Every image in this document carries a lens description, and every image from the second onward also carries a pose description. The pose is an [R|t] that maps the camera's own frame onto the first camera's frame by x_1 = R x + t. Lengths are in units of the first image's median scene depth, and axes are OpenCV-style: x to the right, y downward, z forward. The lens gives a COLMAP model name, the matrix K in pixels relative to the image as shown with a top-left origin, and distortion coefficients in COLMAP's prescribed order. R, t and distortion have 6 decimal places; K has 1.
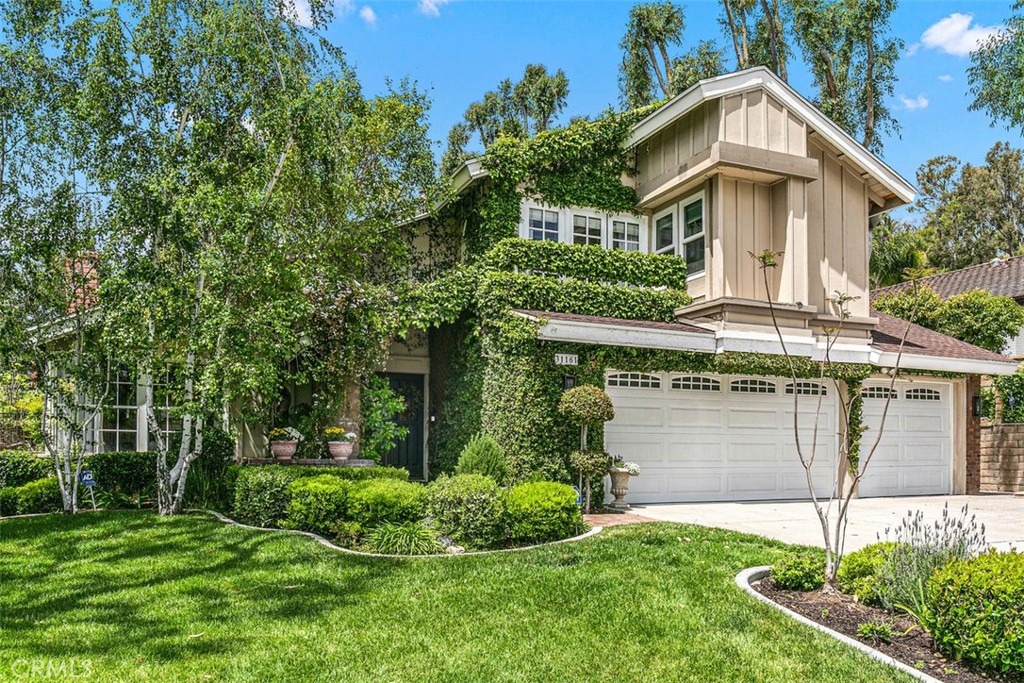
lens RADIAL K [[797.4, 0, 504.1], [0, 797.4, 401.0], [0, 0, 1]] dist [-0.027369, -0.005804]
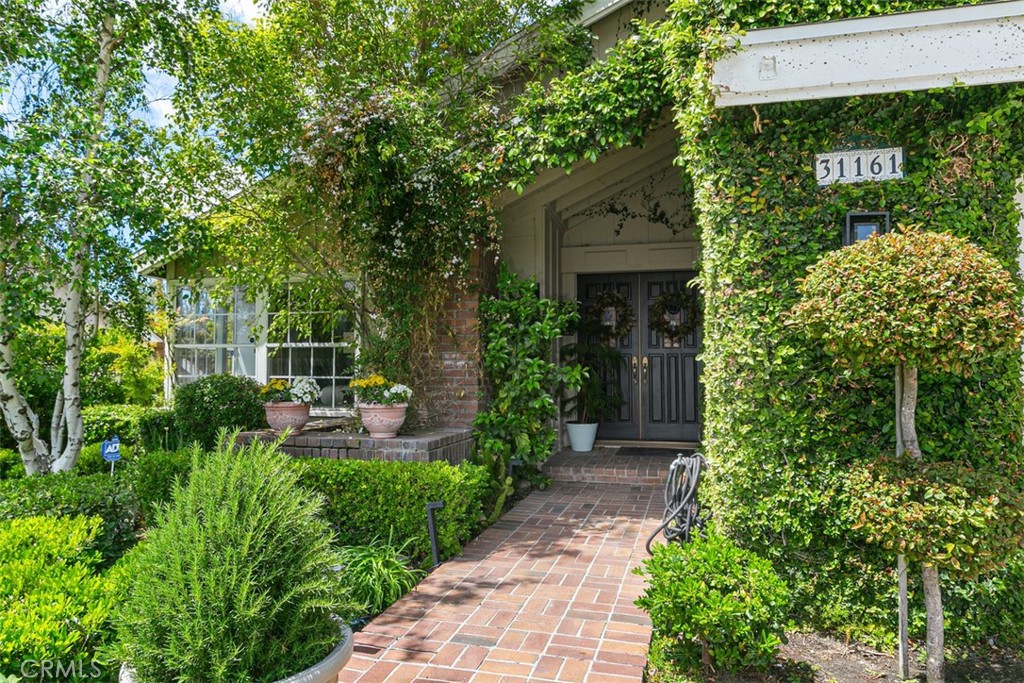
lens RADIAL K [[665.7, 0, 514.0], [0, 665.7, 335.8], [0, 0, 1]] dist [-0.002825, -0.001091]
pose [[0.786547, -0.032252, -0.616688, 0.119841], [0.040588, 0.999176, -0.000488, 0.010401], [0.616195, -0.024646, 0.787208, 0.627934]]
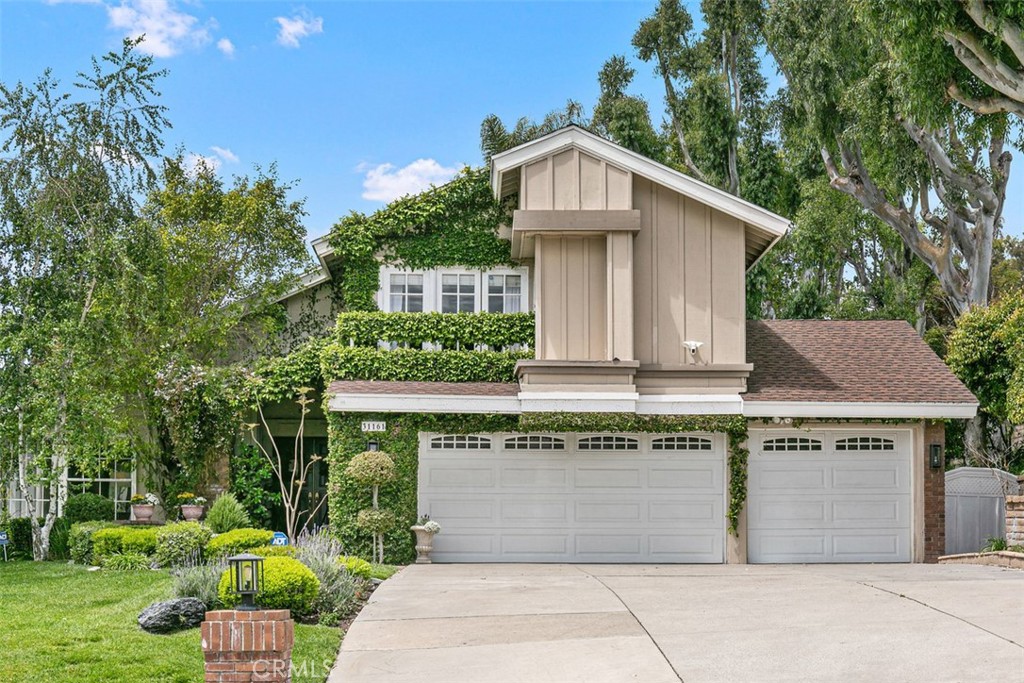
lens RADIAL K [[1652.8, 0, 512.9], [0, 1652.8, 344.4], [0, 0, 1]] dist [-0.028177, 0.000000]
pose [[0.932826, -0.051400, -0.356642, 0.961139], [0.026254, 0.996838, -0.074999, 0.009544], [0.359369, 0.060598, 0.931226, -0.937715]]
